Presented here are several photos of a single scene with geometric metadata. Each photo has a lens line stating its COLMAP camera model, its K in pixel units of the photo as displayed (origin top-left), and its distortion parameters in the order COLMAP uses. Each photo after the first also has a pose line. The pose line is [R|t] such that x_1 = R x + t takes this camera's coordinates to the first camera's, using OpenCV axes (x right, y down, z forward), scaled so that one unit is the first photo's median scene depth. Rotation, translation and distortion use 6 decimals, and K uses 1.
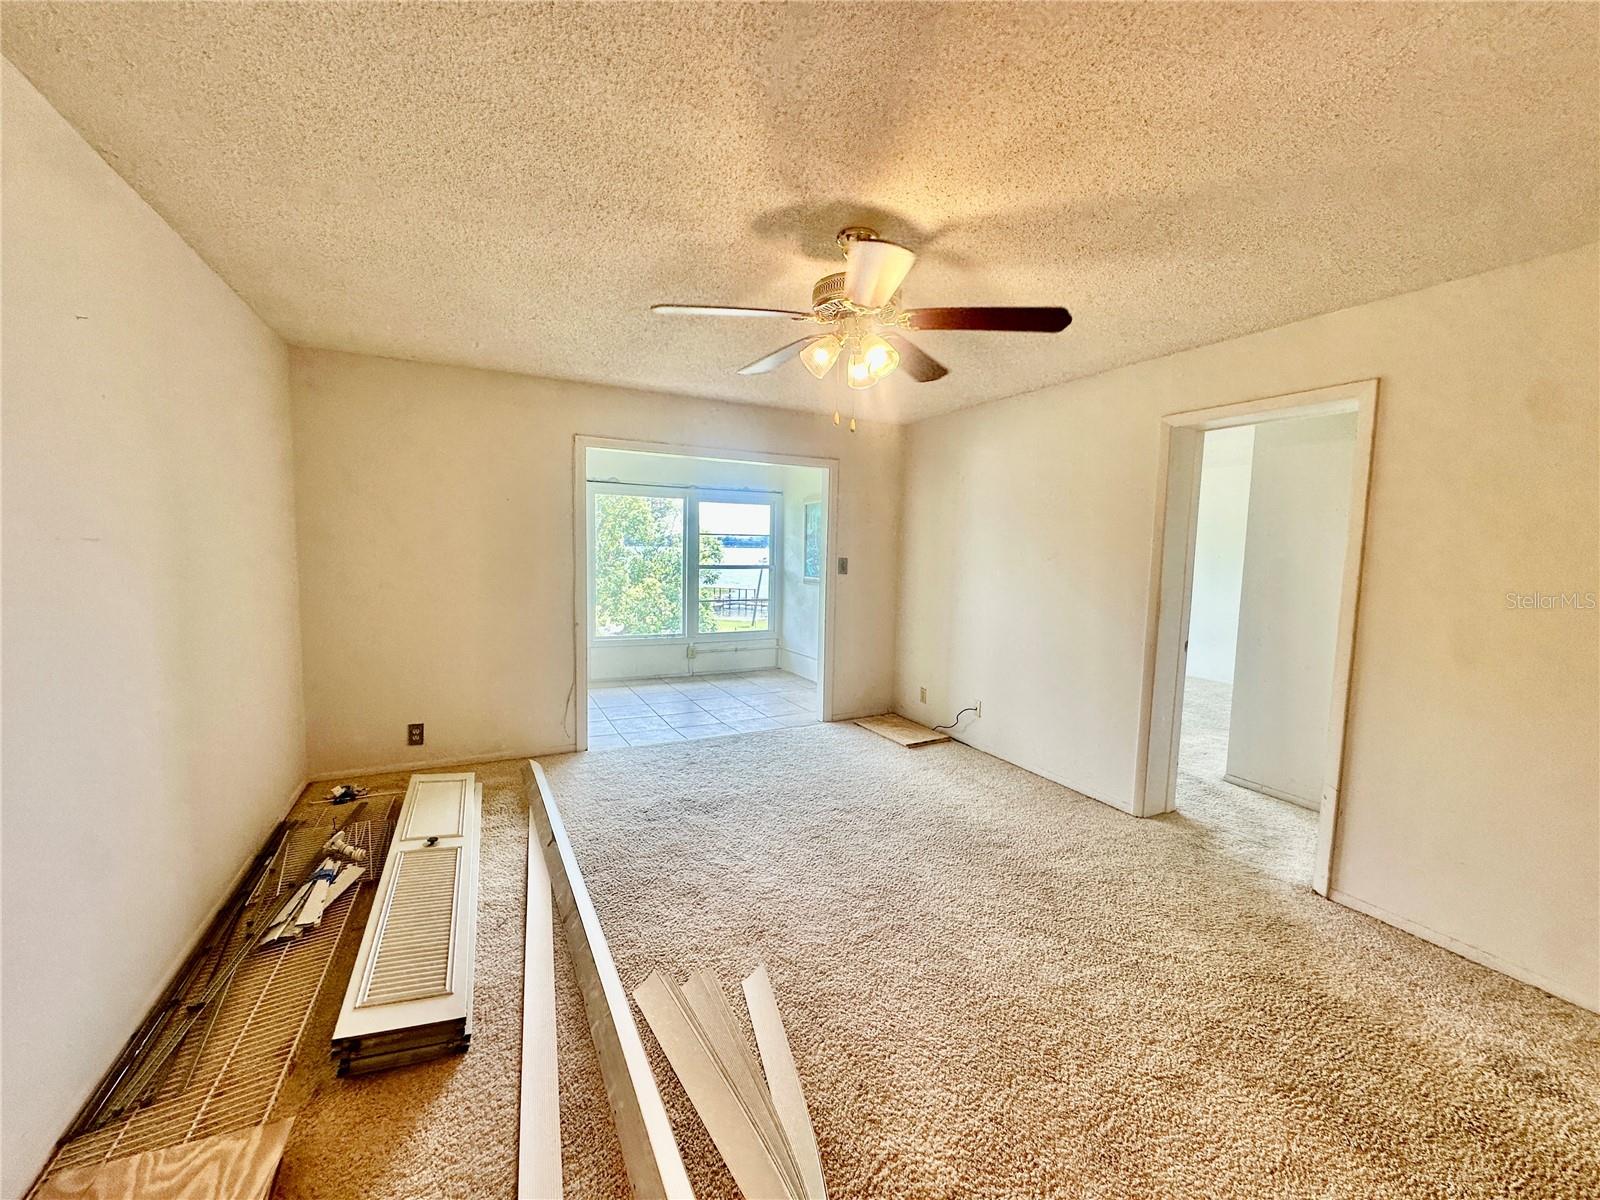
lens RADIAL K [[639.5, 0, 799.6], [0, 639.5, 600.5], [0, 0, 1]] dist [-0.003674, 0.001250]
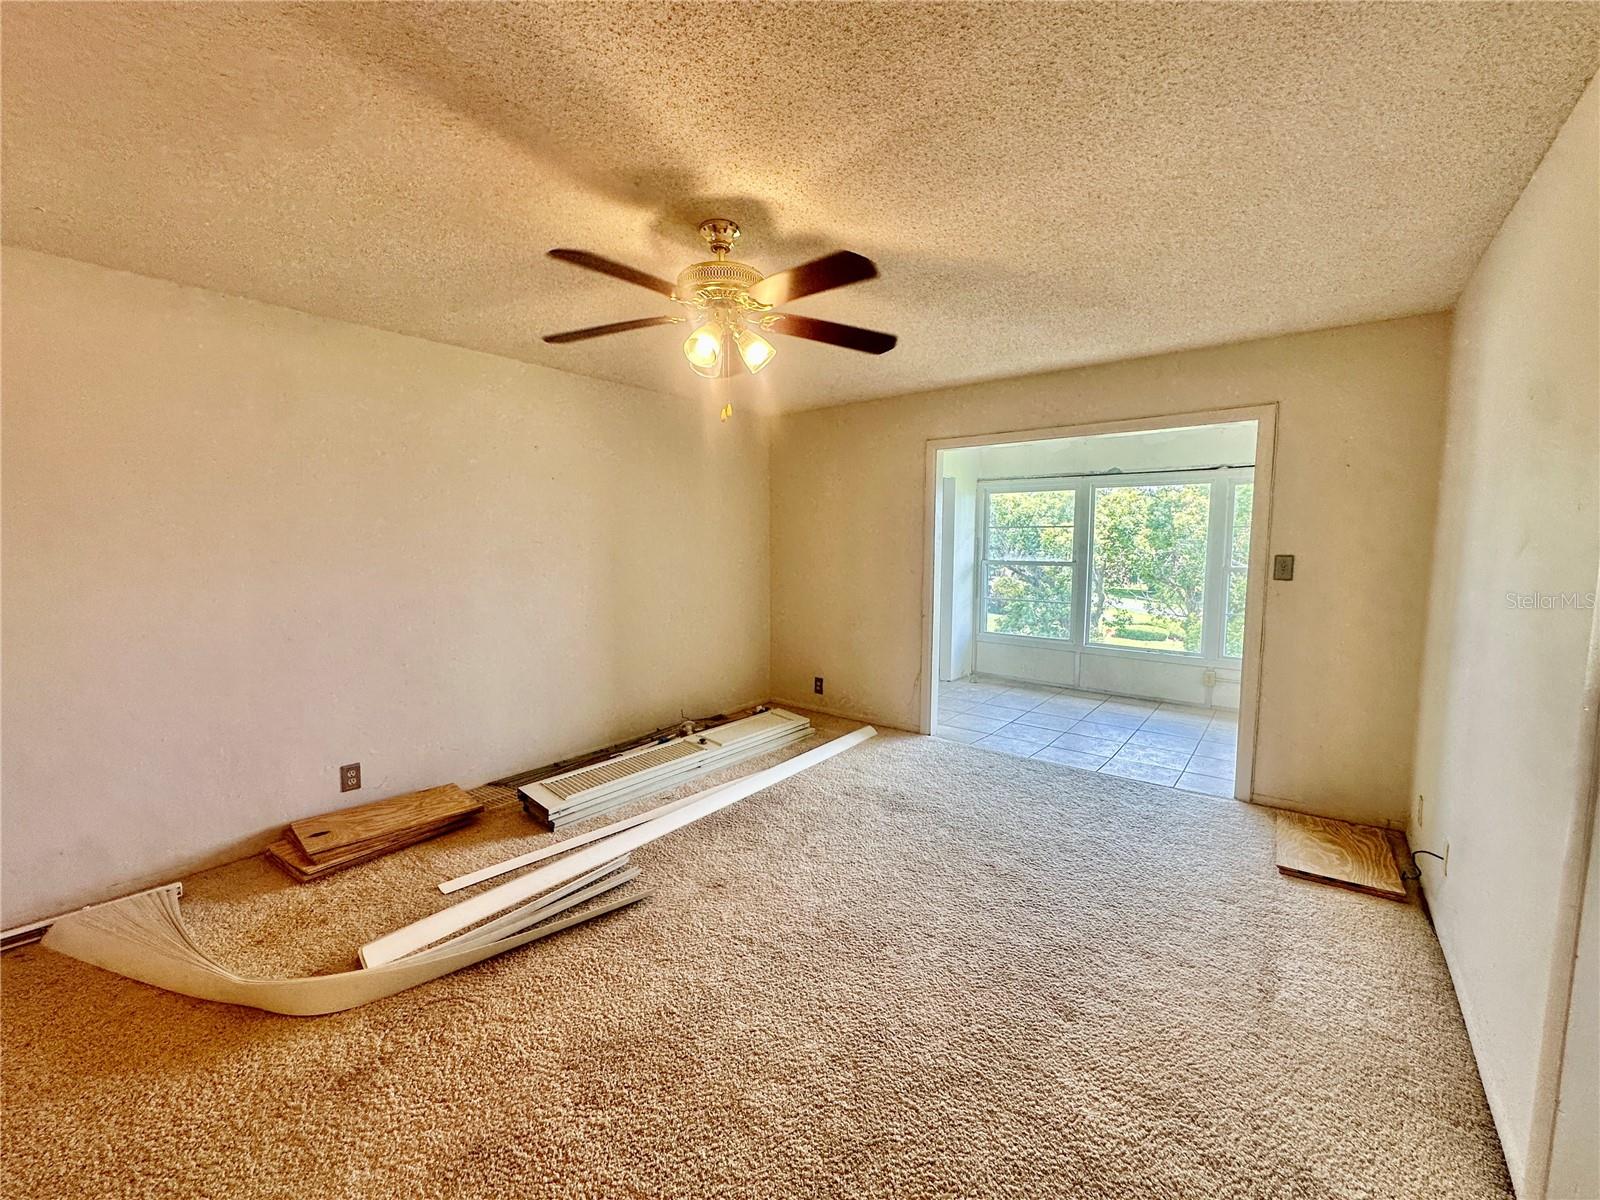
lens RADIAL K [[639.5, 0, 799.6], [0, 639.5, 600.5], [0, 0, 1]] dist [-0.003674, 0.001250]
pose [[0.420098, 0.062616, -0.905316, 0.473886], [-0.069828, 0.996889, 0.036547, -0.011976], [0.904788, 0.047863, 0.423163, 0.309101]]
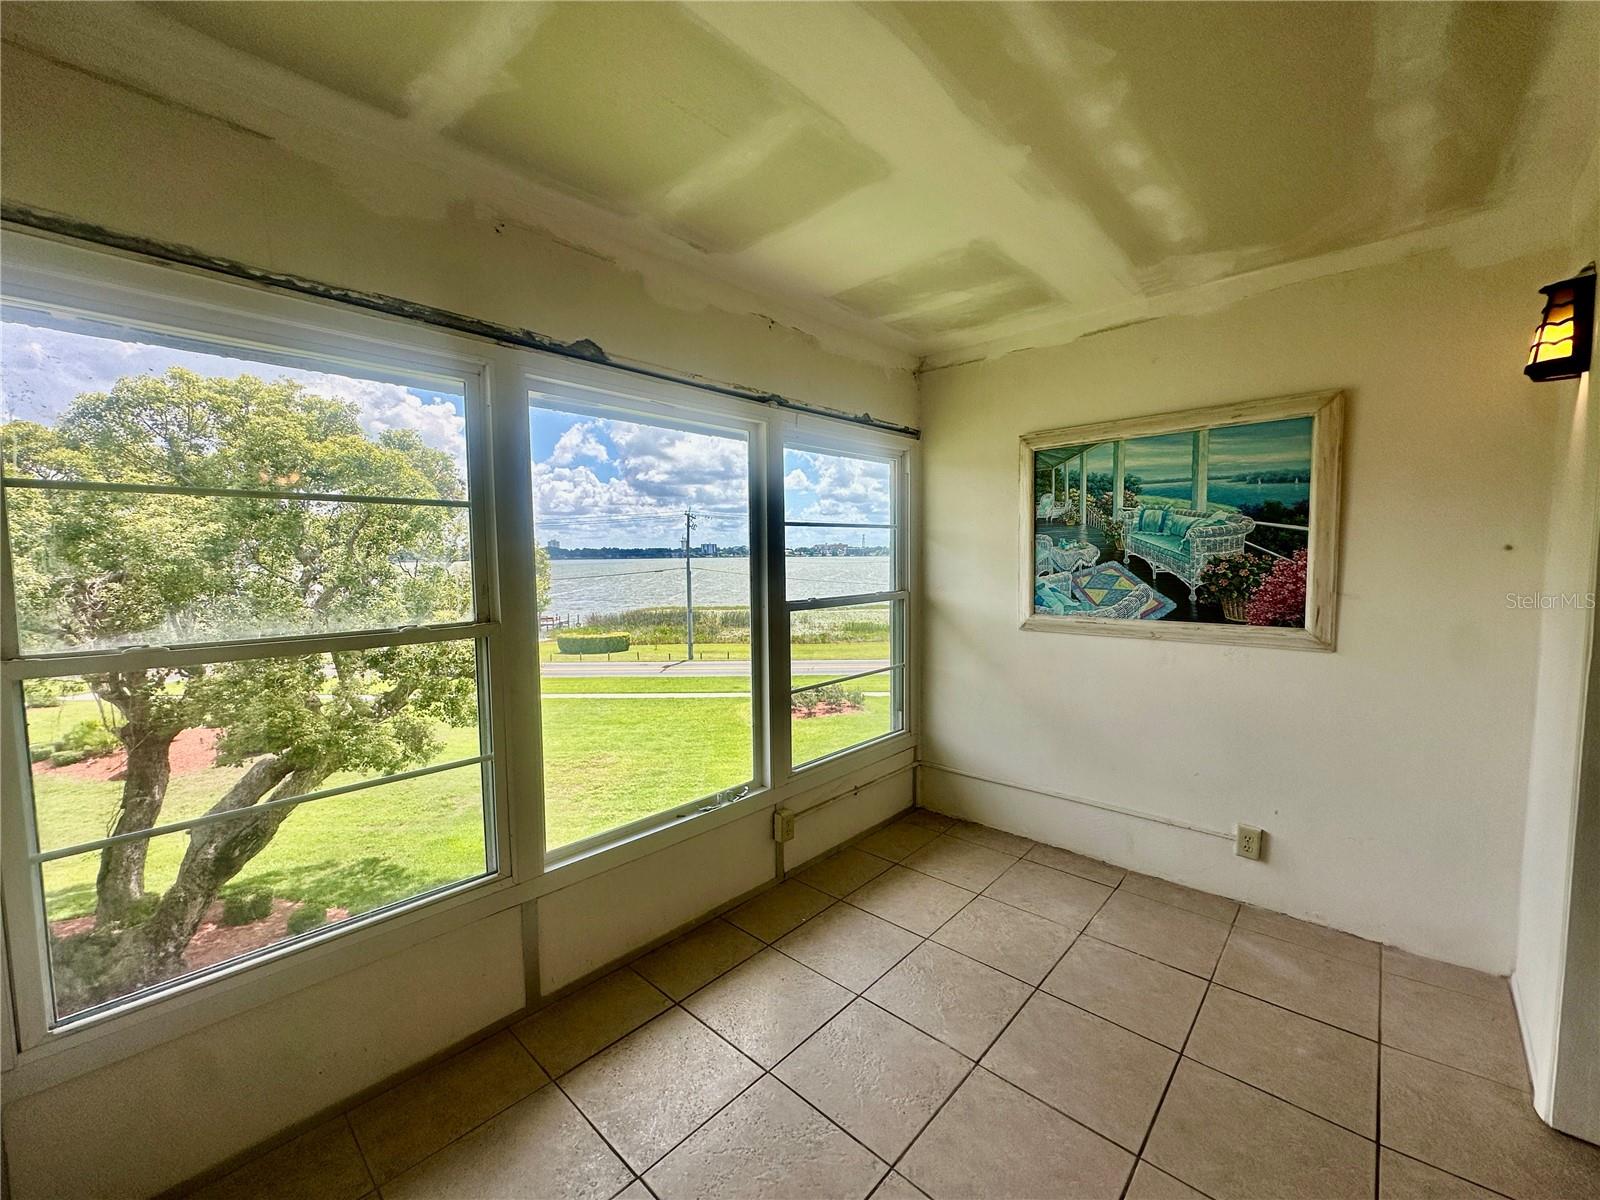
lens RADIAL K [[639.5, 0, 799.6], [0, 639.5, 600.5], [0, 0, 1]] dist [-0.003674, 0.001250]
pose [[0.938158, -0.056690, 0.341533, -0.423116], [0.060982, 0.998137, -0.001834, -0.080397], [-0.340793, 0.022548, 0.939868, 0.921433]]
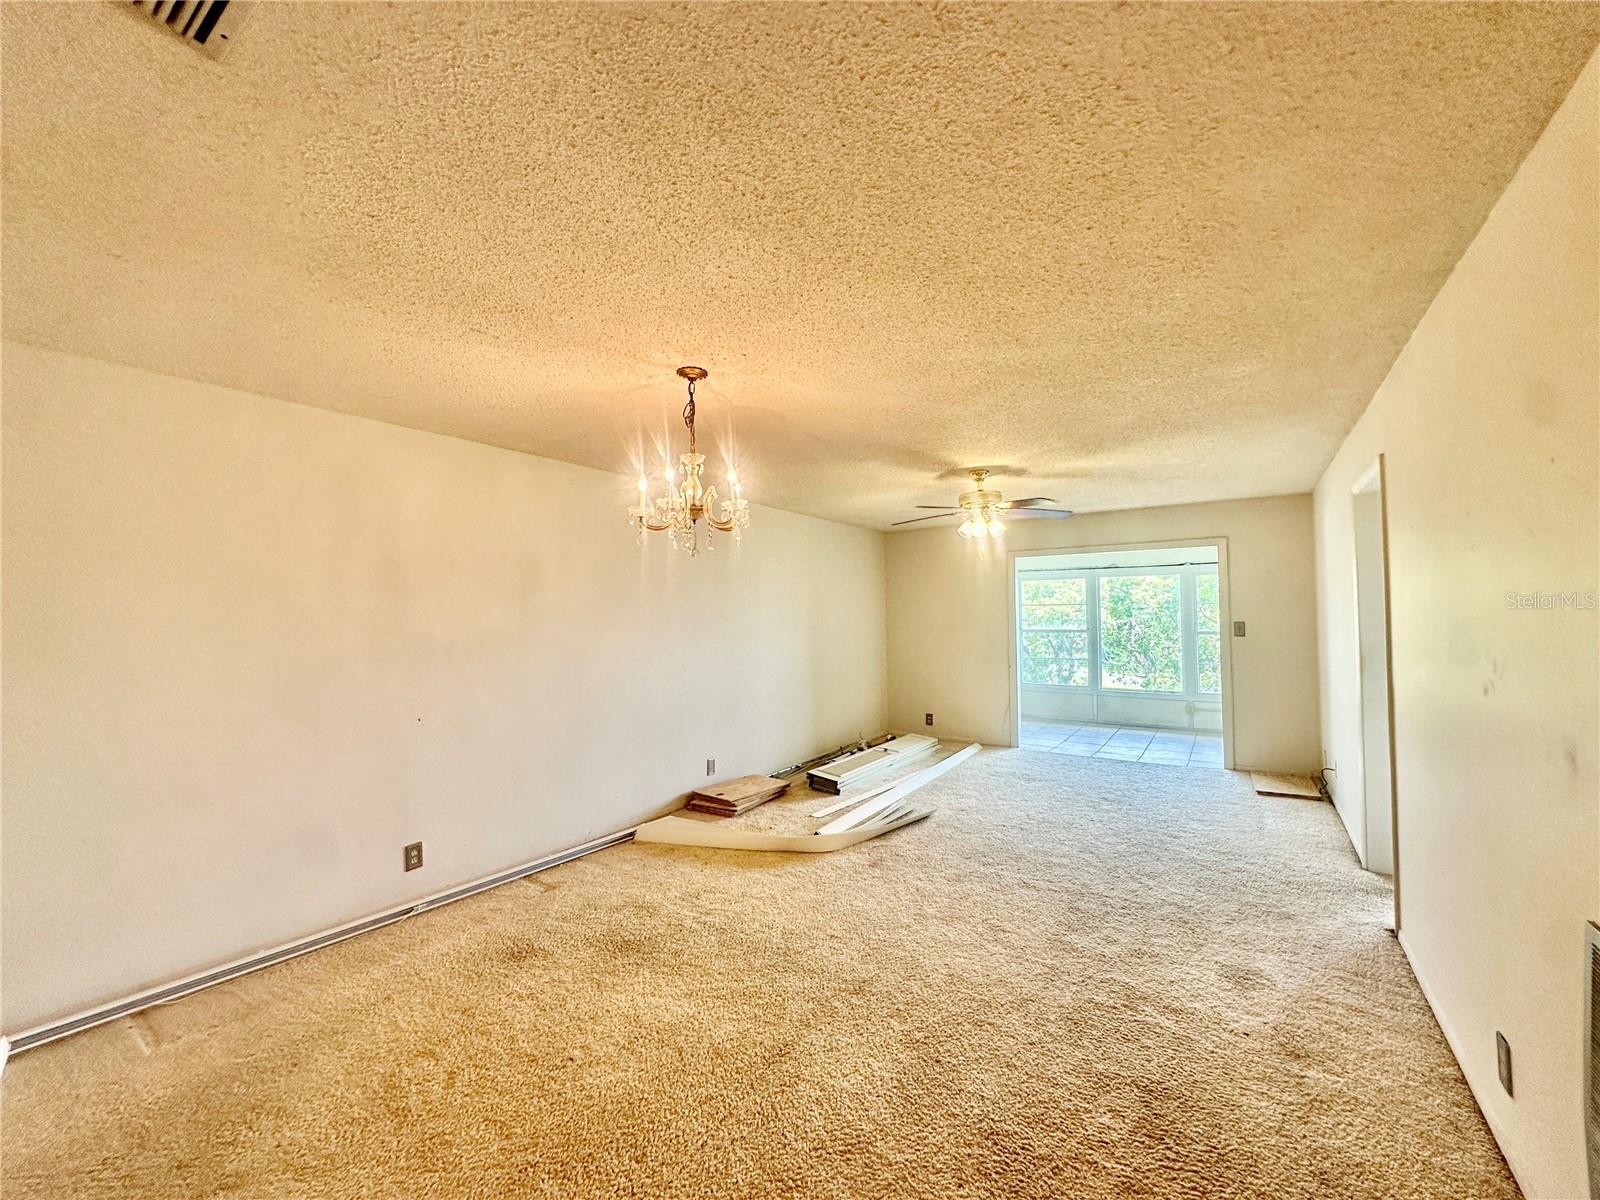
lens RADIAL K [[639.5, 0, 799.6], [0, 639.5, 600.5], [0, 0, 1]] dist [-0.003674, 0.001250]
pose [[0.485087, -0.049501, -0.873064, 0.713126], [-0.051653, 0.995031, -0.085116, 0.032089], [0.872939, 0.086385, 0.480120, -0.223723]]
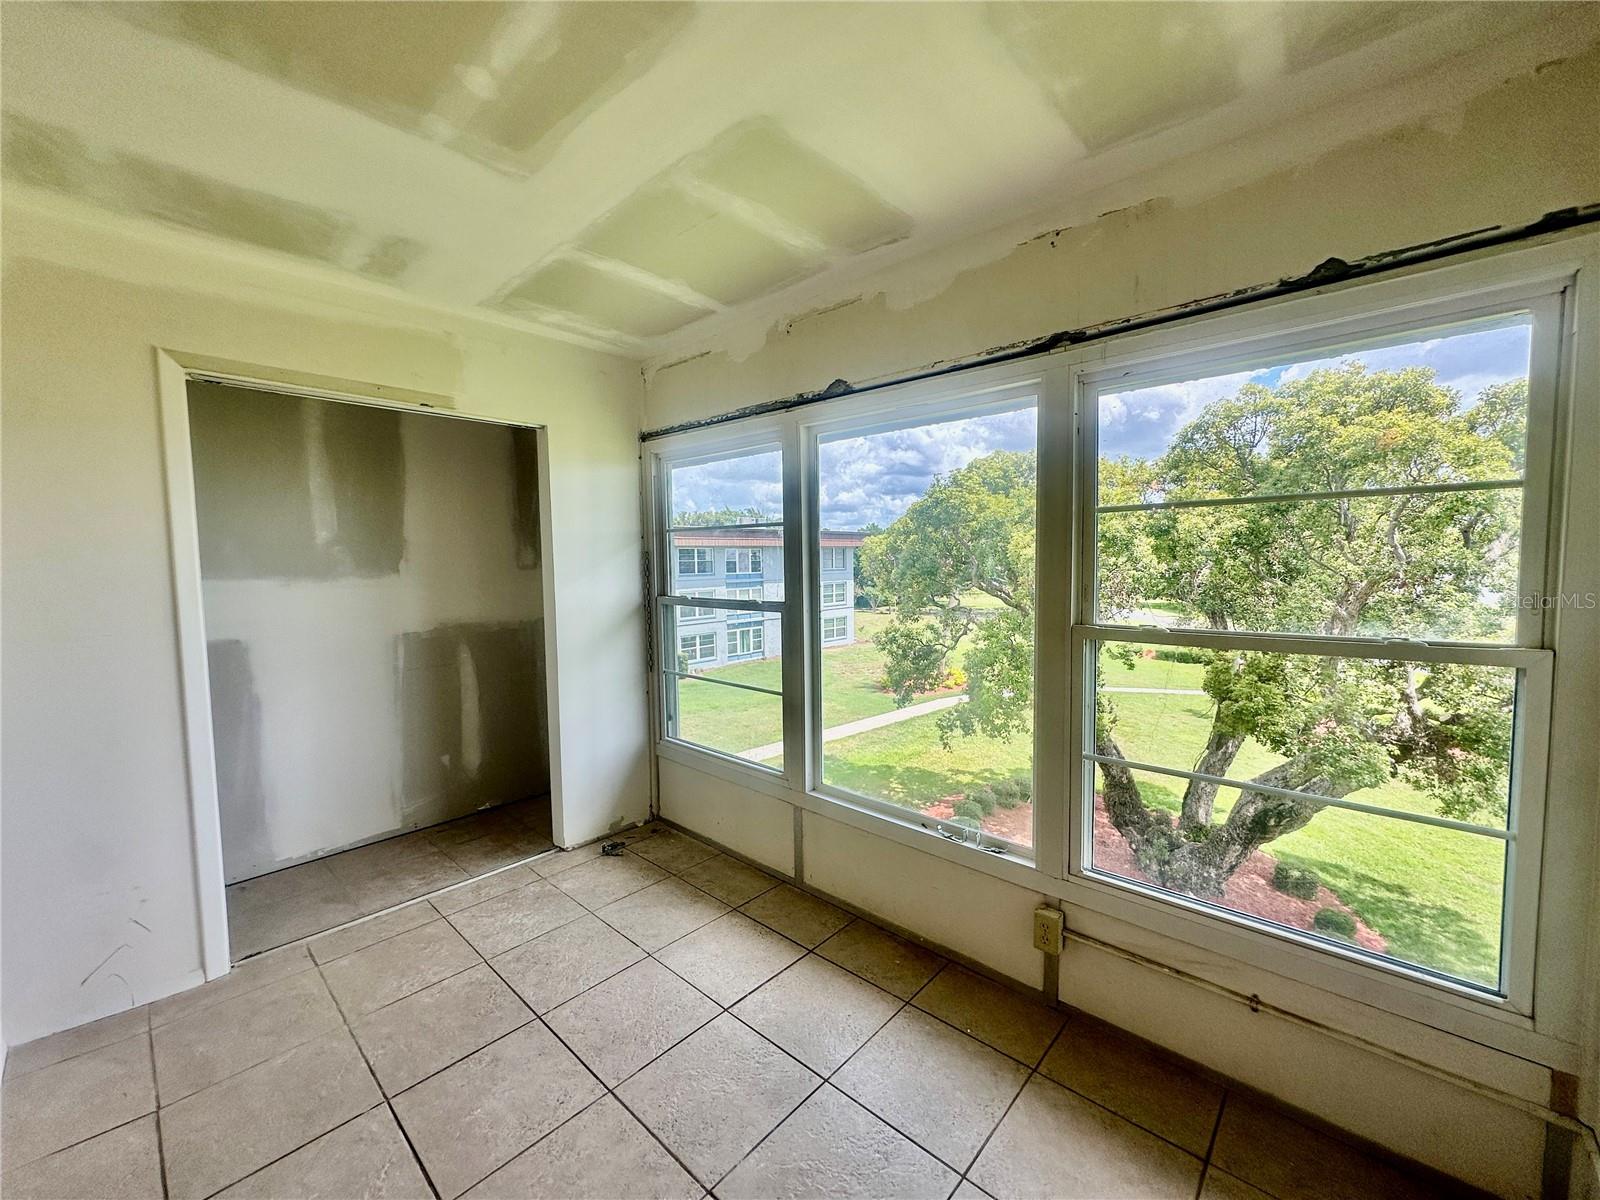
lens RADIAL K [[639.5, 0, 799.6], [0, 639.5, 600.5], [0, 0, 1]] dist [-0.003674, 0.001250]
pose [[0.355589, 0.034396, -0.934009, 0.076539], [-0.059082, 0.998151, 0.014265, -0.090998], [0.932773, 0.050110, 0.356964, 1.162256]]
